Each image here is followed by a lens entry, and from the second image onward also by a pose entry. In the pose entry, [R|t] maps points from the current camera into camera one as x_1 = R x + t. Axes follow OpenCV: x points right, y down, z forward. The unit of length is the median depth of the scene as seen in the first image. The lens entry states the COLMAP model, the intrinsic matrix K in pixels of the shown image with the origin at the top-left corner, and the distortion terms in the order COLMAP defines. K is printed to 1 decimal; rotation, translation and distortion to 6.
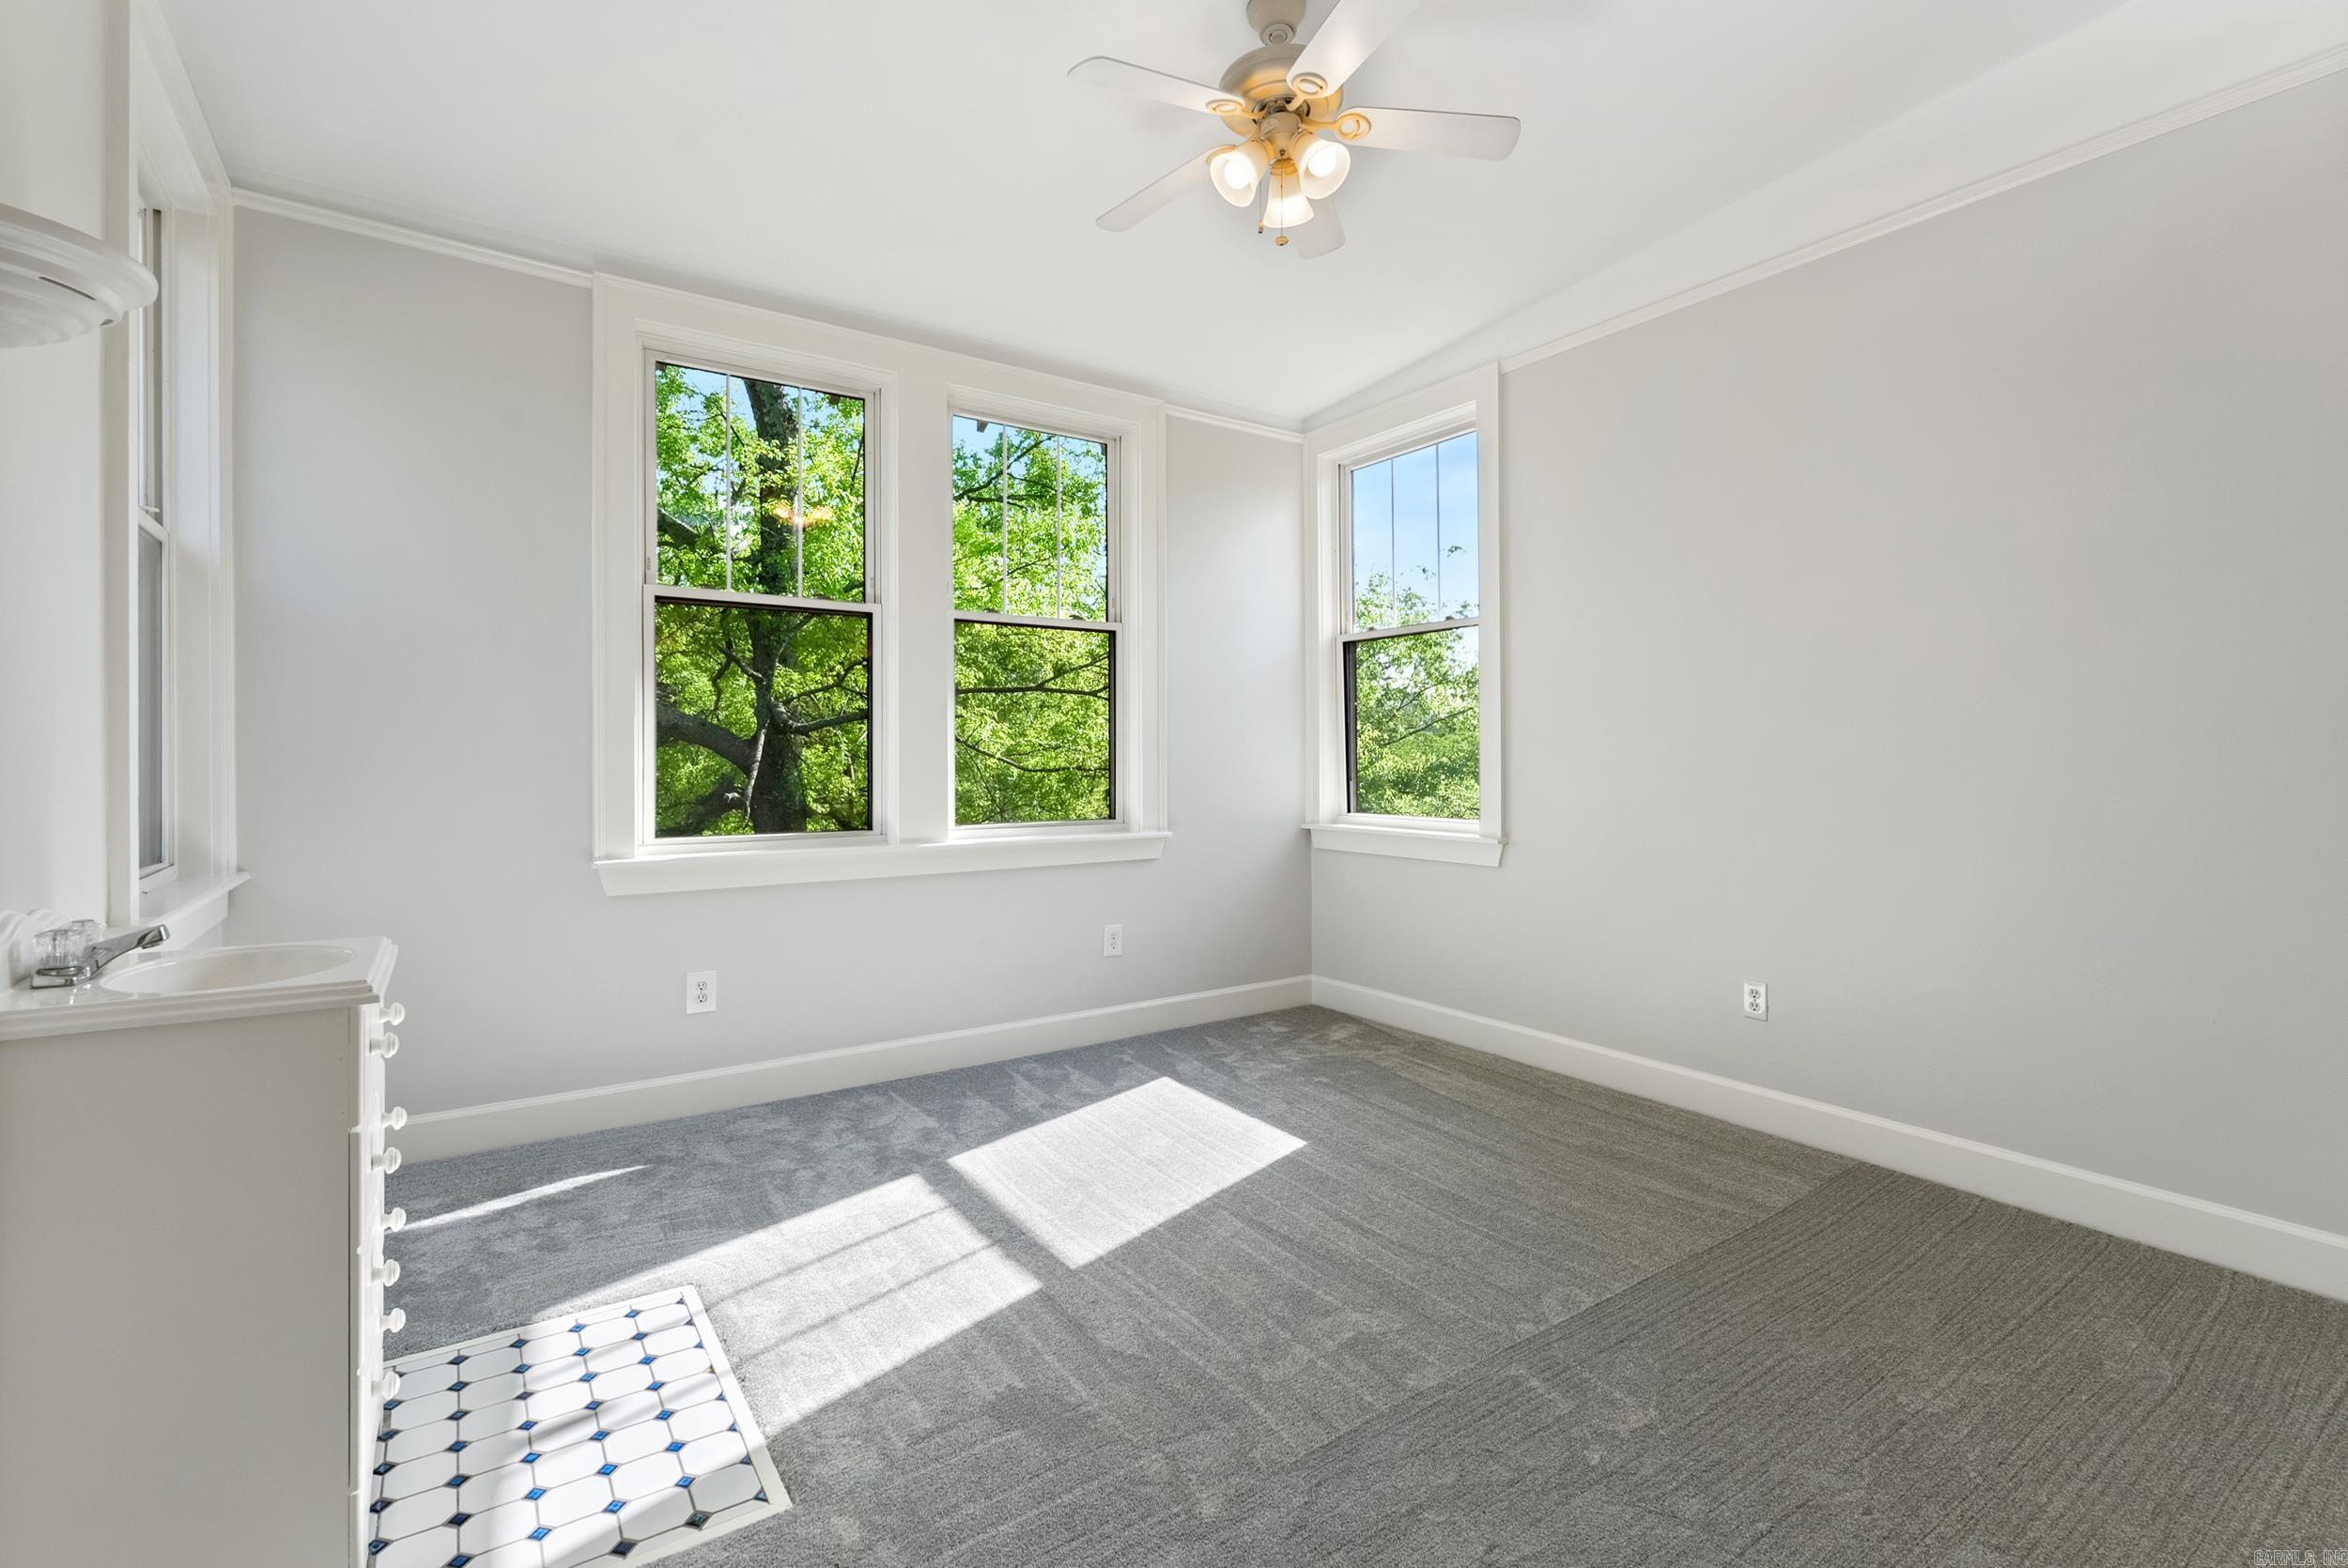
lens RADIAL K [[1039.2, 0, 1176.7], [0, 1039.2, 773.0], [0, 0, 1]] dist [-0.006116, 0.001009]
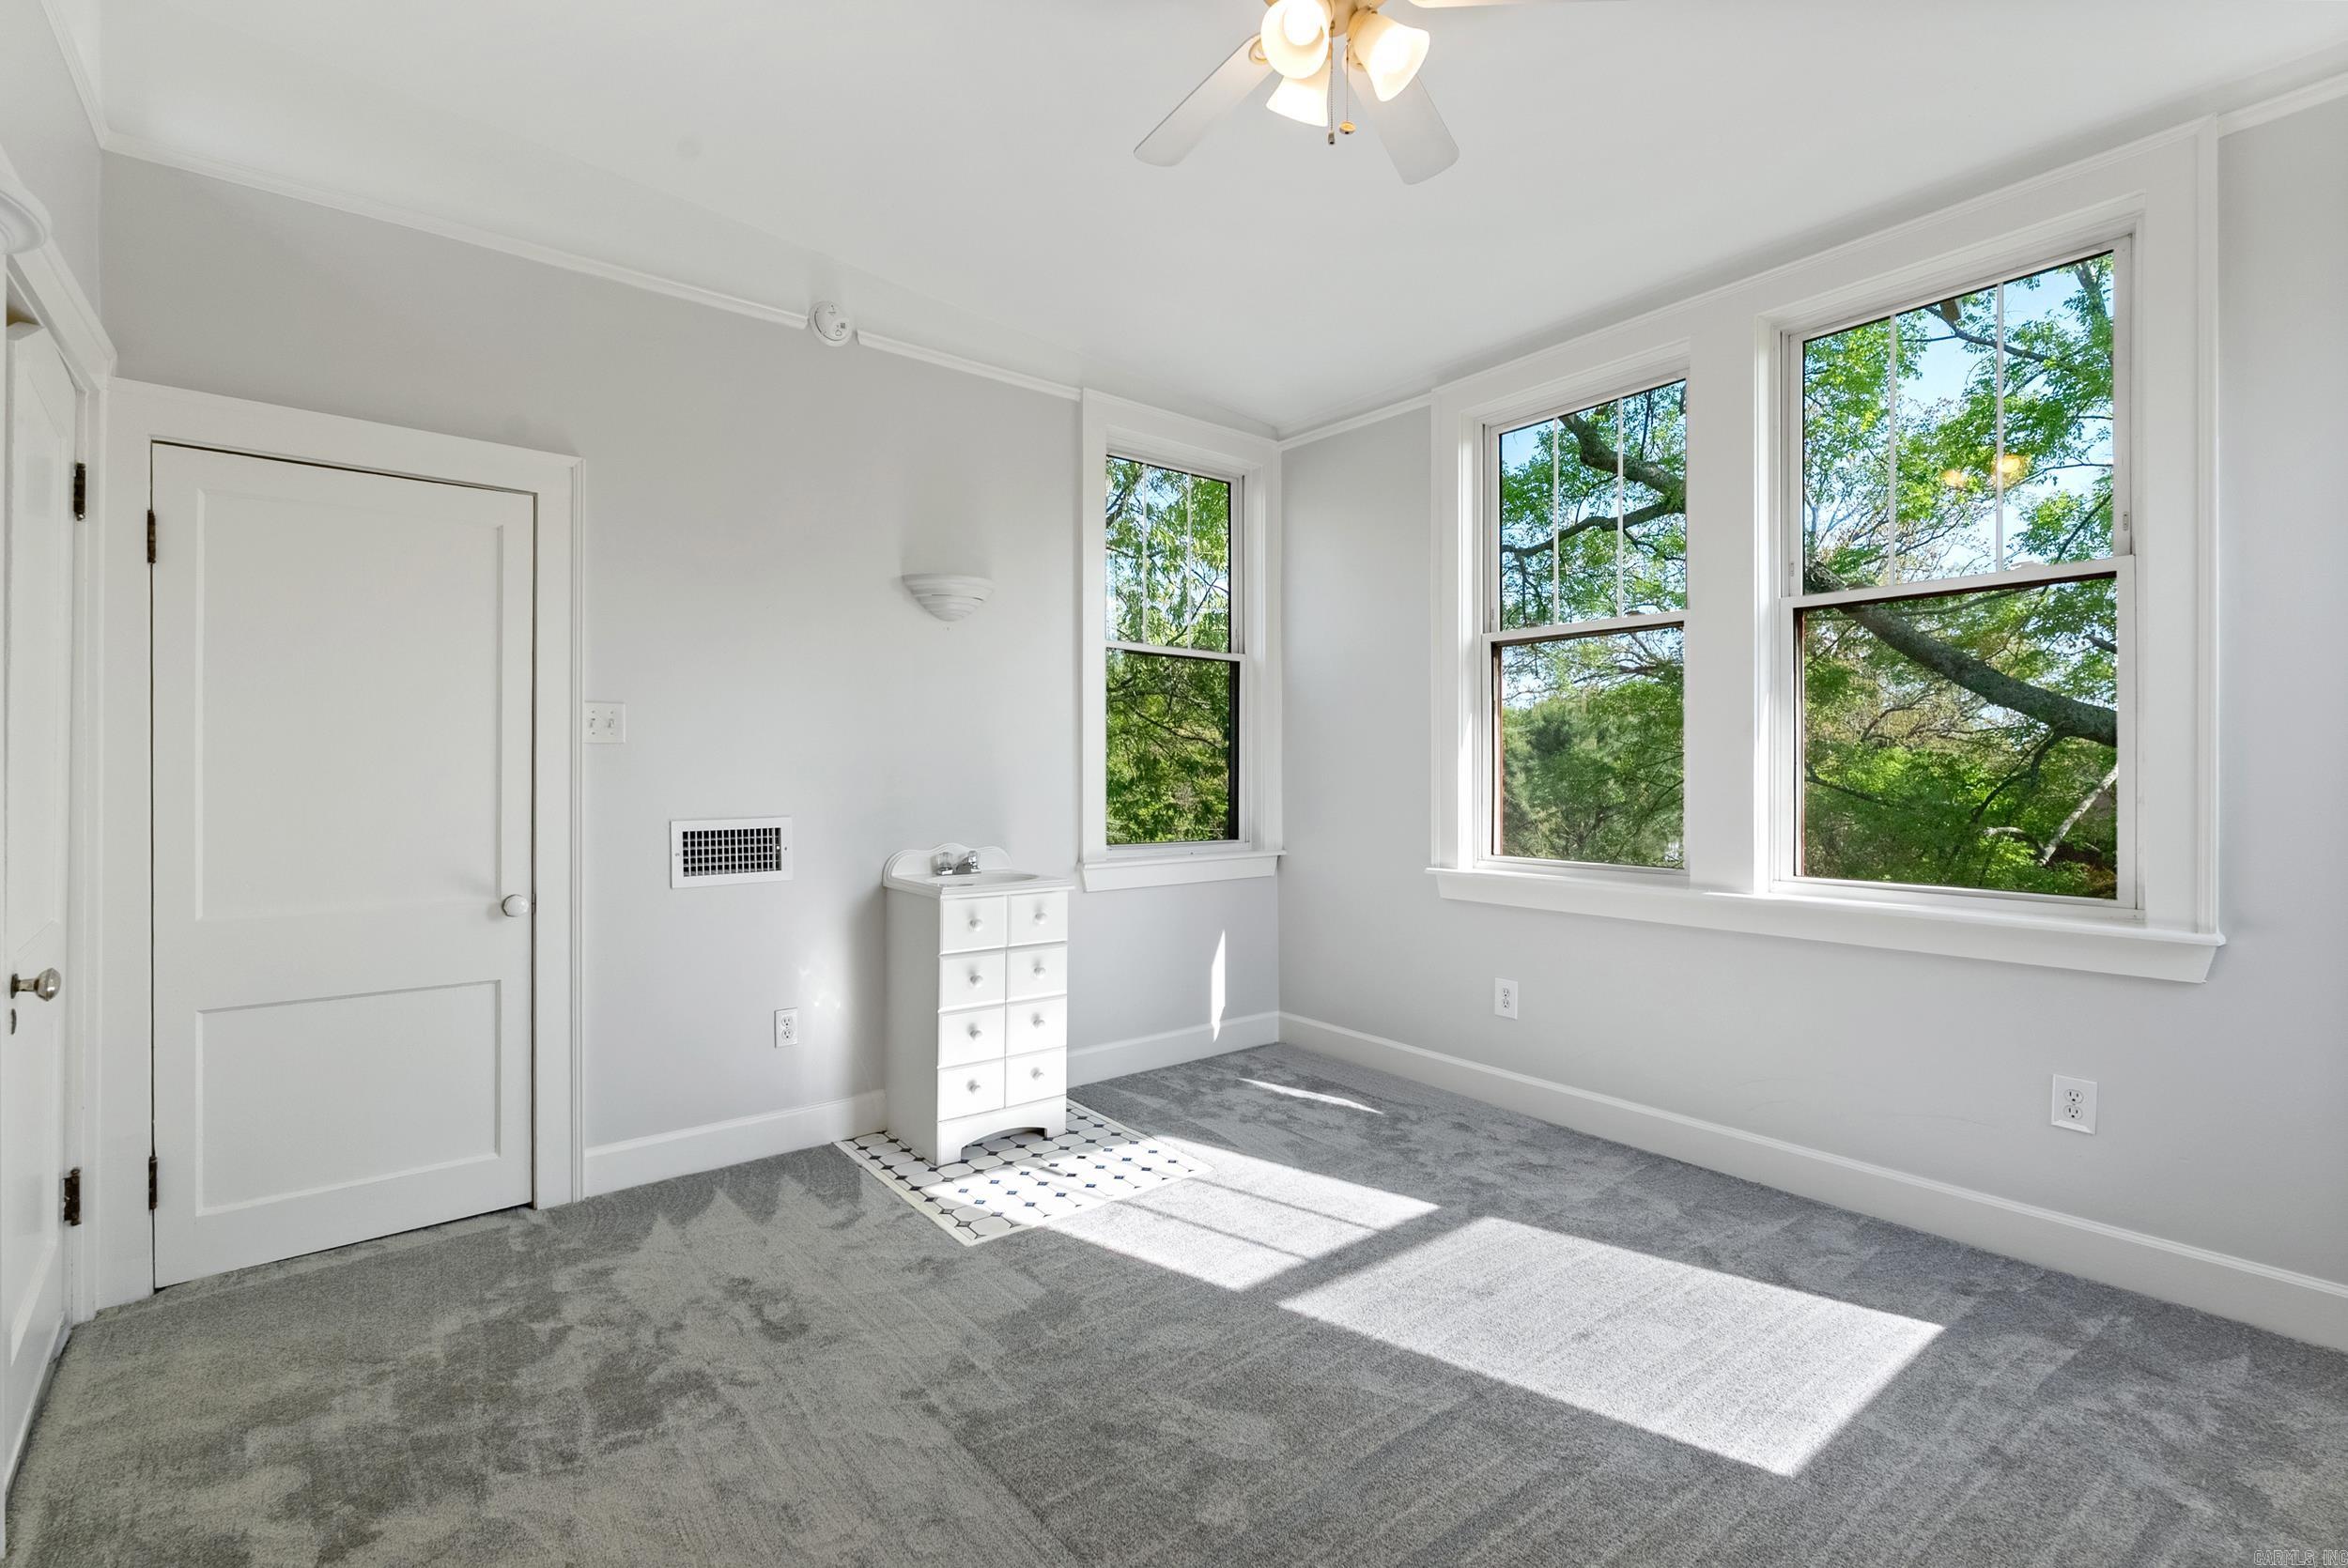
lens RADIAL K [[1033.0, 0, 1180.8], [0, 1033.0, 782.7], [0, 0, 1]] dist [-0.003101, 0.000317]
pose [[0.082748, 0.009854, -0.996522, 0.640705], [-0.020781, 0.999751, 0.008161, -0.019560], [0.996354, 0.020033, 0.082933, 0.600337]]
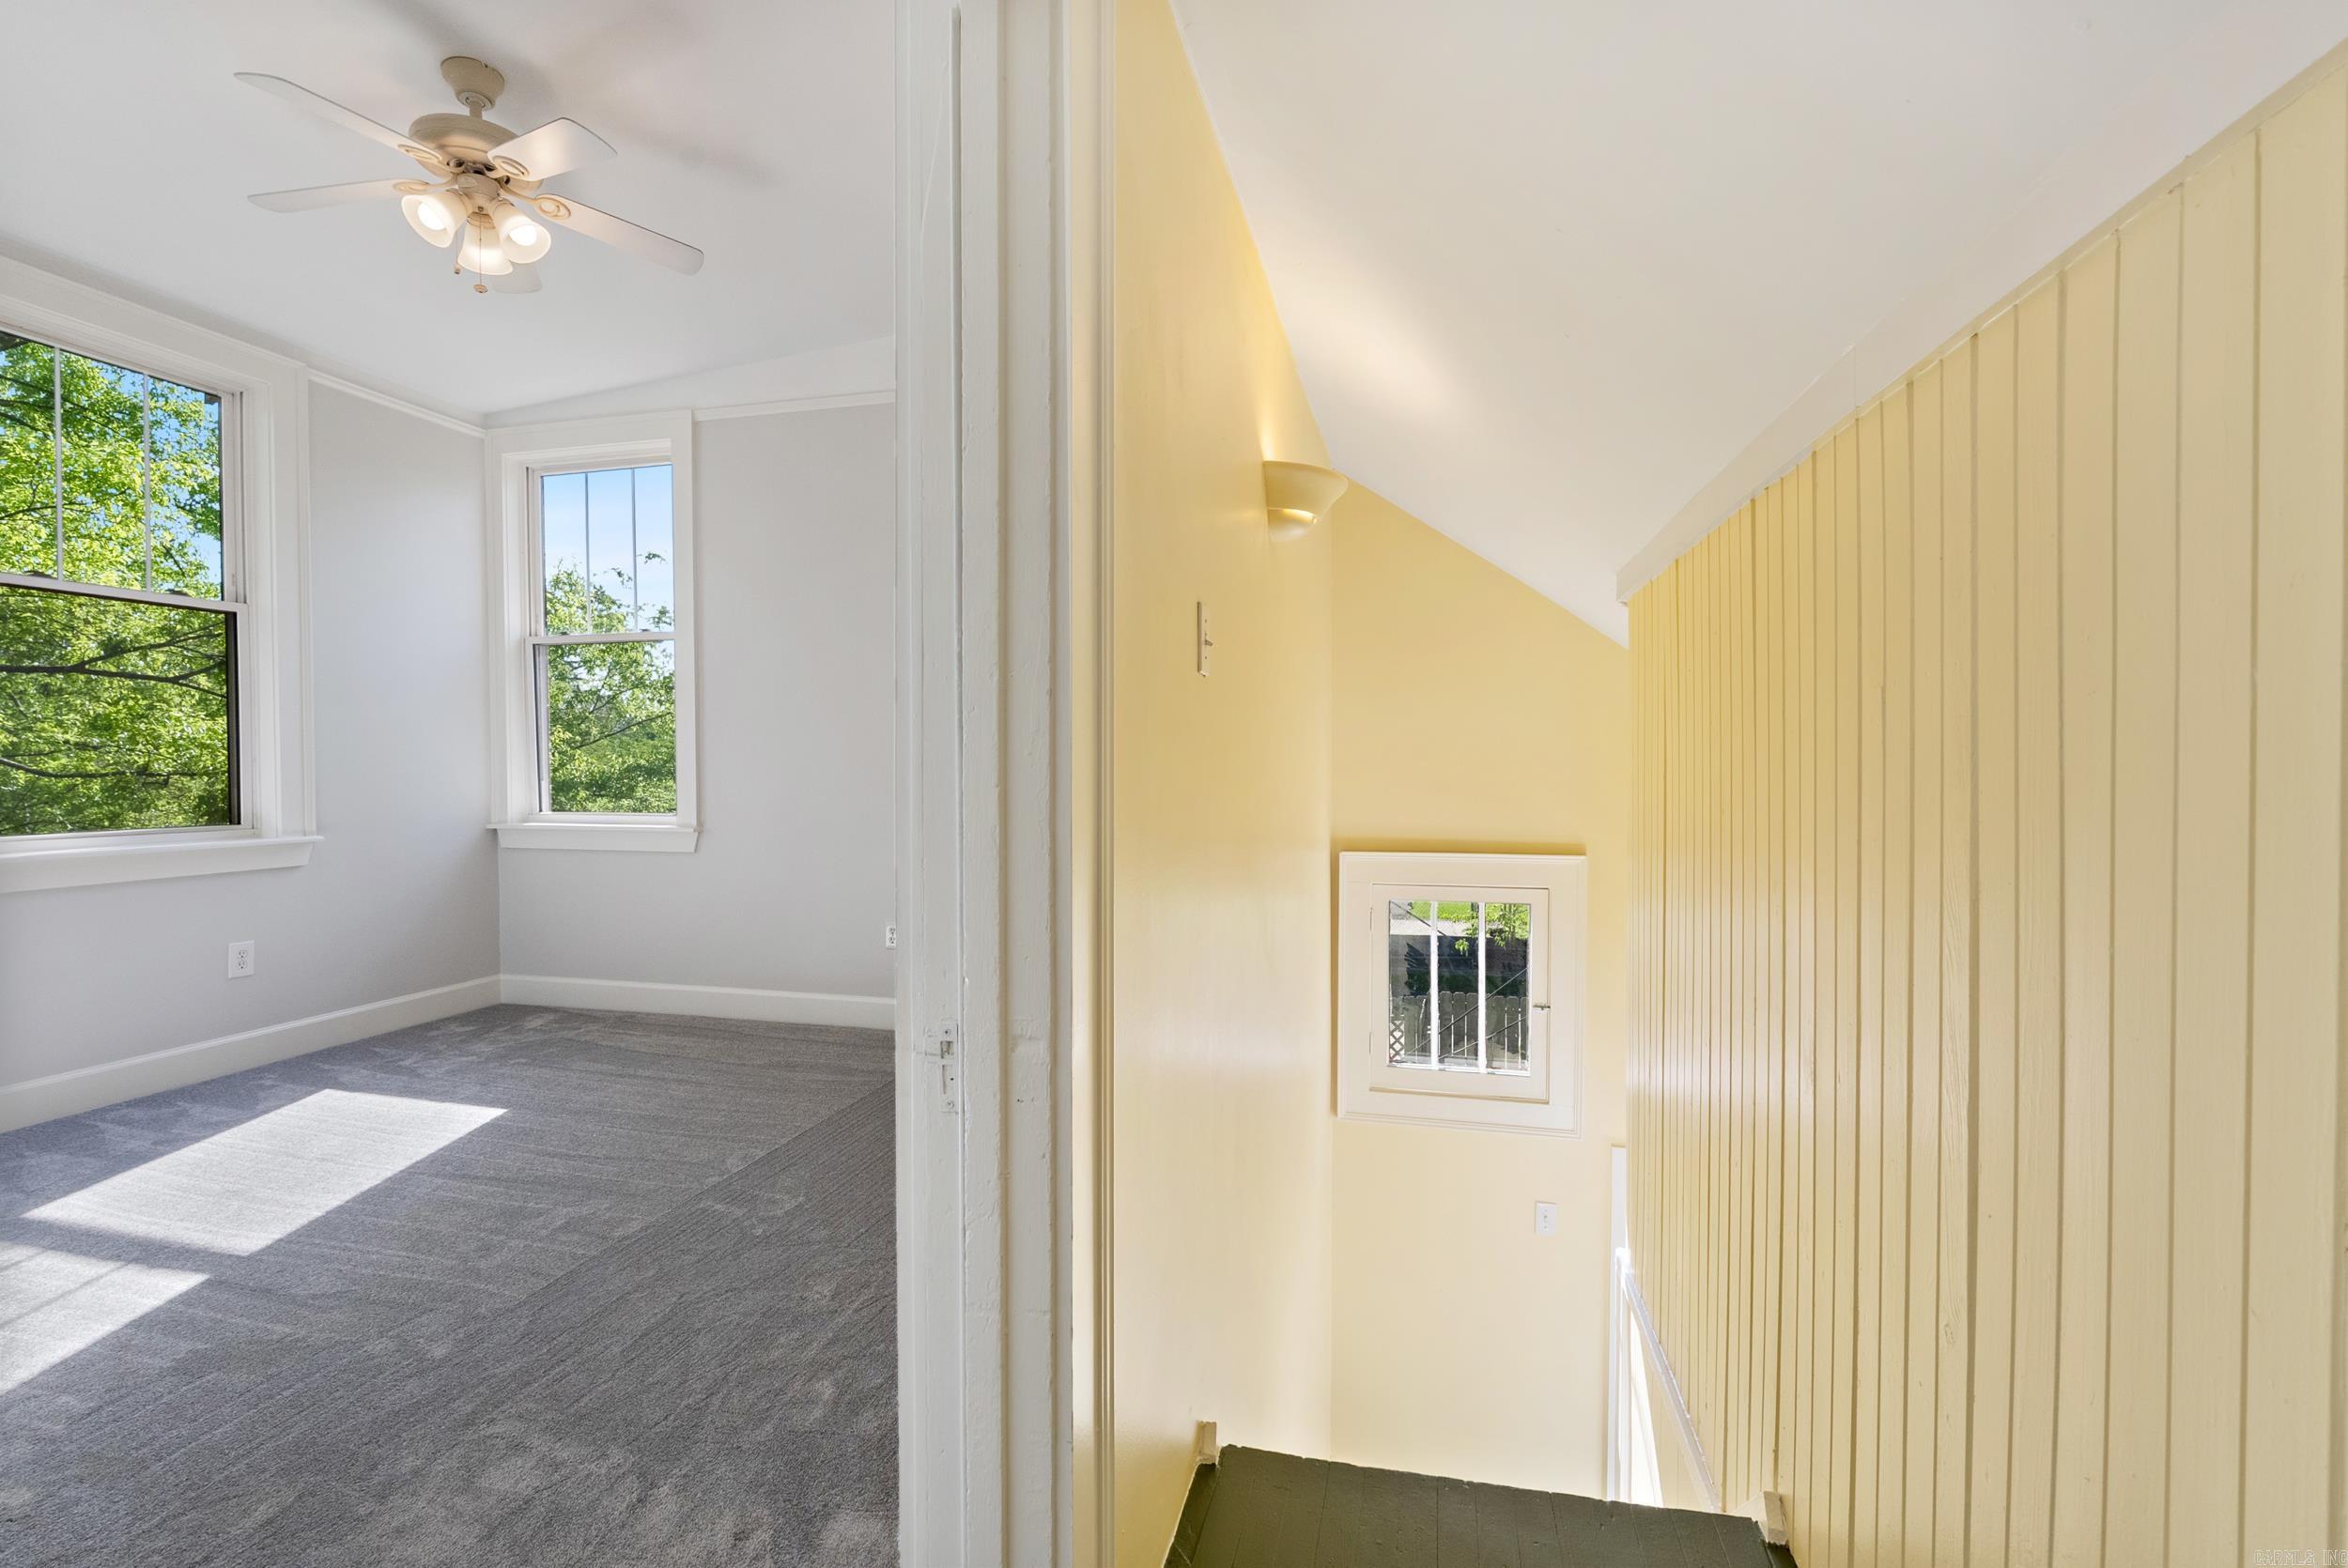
lens RADIAL K [[1039.2, 0, 1176.7], [0, 1039.2, 773.0], [0, 0, 1]] dist [-0.006116, 0.001009]
pose [[0.746933, -0.004804, 0.664882, -0.066769], [0.010660, 0.999932, -0.004751, 0.017989], [-0.664814, 0.010636, 0.746933, -0.262379]]
